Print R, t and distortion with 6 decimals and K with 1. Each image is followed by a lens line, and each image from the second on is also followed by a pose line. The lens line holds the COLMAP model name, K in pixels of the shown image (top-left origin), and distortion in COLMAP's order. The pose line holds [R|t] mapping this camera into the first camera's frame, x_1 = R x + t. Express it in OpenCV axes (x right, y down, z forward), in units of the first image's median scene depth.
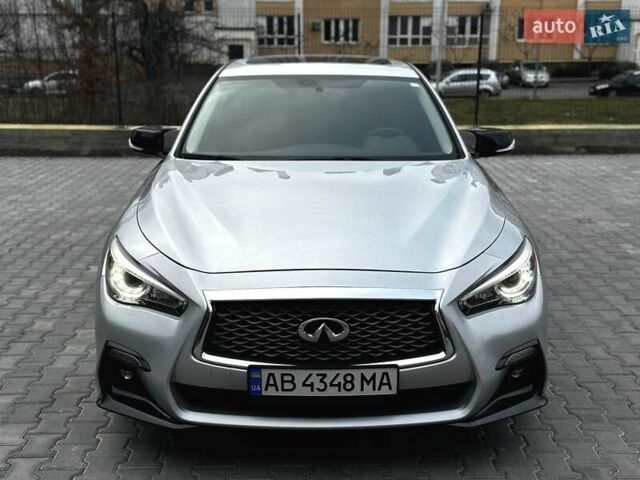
lens RADIAL K [[835.0, 0, 325.4], [0, 835.0, 239.4], [0, 0, 1]] dist [0.235070, -0.566716]
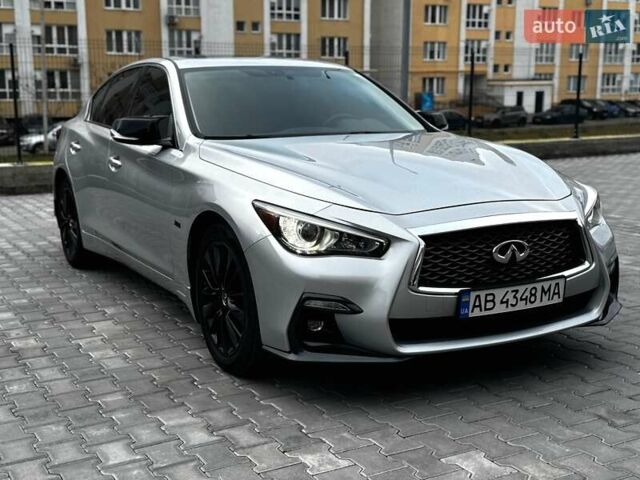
lens RADIAL K [[834.4, 0, 320.0], [0, 834.4, 240.0], [0, 0, 1]] dist [0.224703, -0.523700]
pose [[0.885635, -0.090423, 0.455494, -0.681273], [0.119801, 0.992146, -0.035976, 0.094336], [-0.448663, 0.086430, 0.889512, 0.098250]]
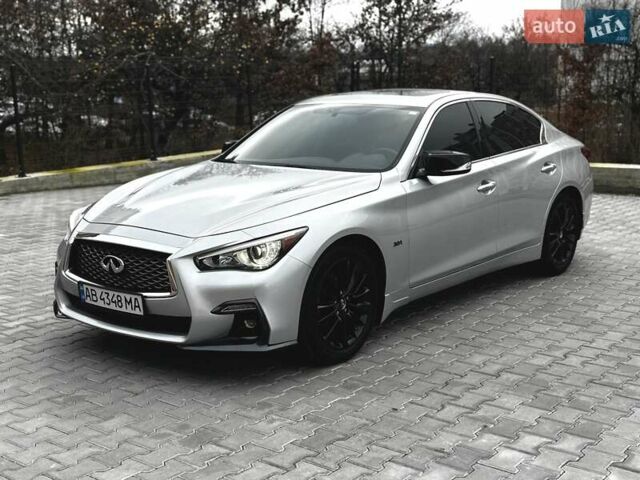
lens RADIAL K [[834.4, 0, 320.0], [0, 834.4, 240.0], [0, 0, 1]] dist [0.224703, -0.523700]
pose [[0.774324, 0.104771, -0.624056, 1.116745], [-0.135321, 0.990801, -0.001564, 0.016655], [0.618151, 0.085659, 0.781378, 0.046029]]
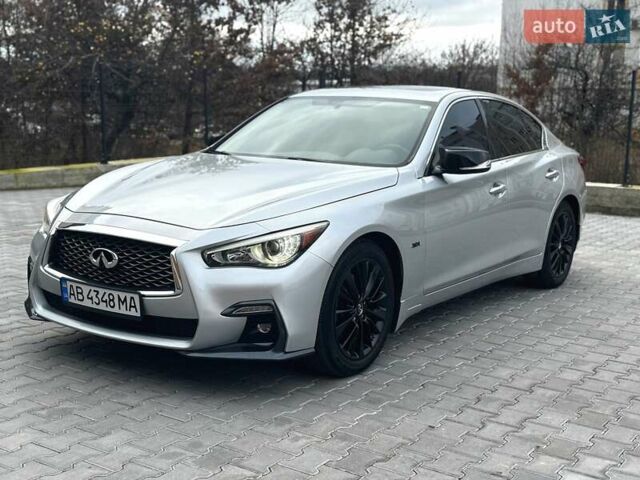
lens RADIAL K [[834.4, 0, 320.0], [0, 834.4, 240.0], [0, 0, 1]] dist [0.224703, -0.523700]
pose [[0.819735, 0.110324, -0.562017, 0.928997], [-0.157867, 0.986784, -0.036552, 0.069055], [0.550557, 0.118687, 0.826318, 0.085081]]
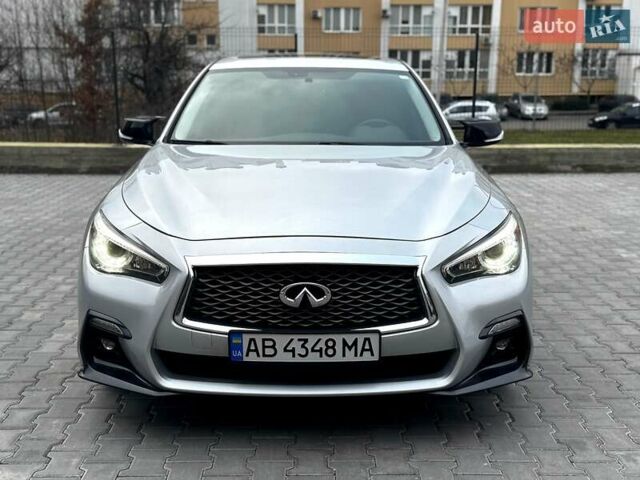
lens RADIAL K [[834.4, 0, 320.0], [0, 834.4, 240.0], [0, 0, 1]] dist [0.224703, -0.523700]
pose [[0.999969, 0.003101, -0.007295, 0.020580], [-0.003384, 0.999231, -0.039058, 0.074879], [0.007168, 0.039082, 0.999210, 0.005382]]
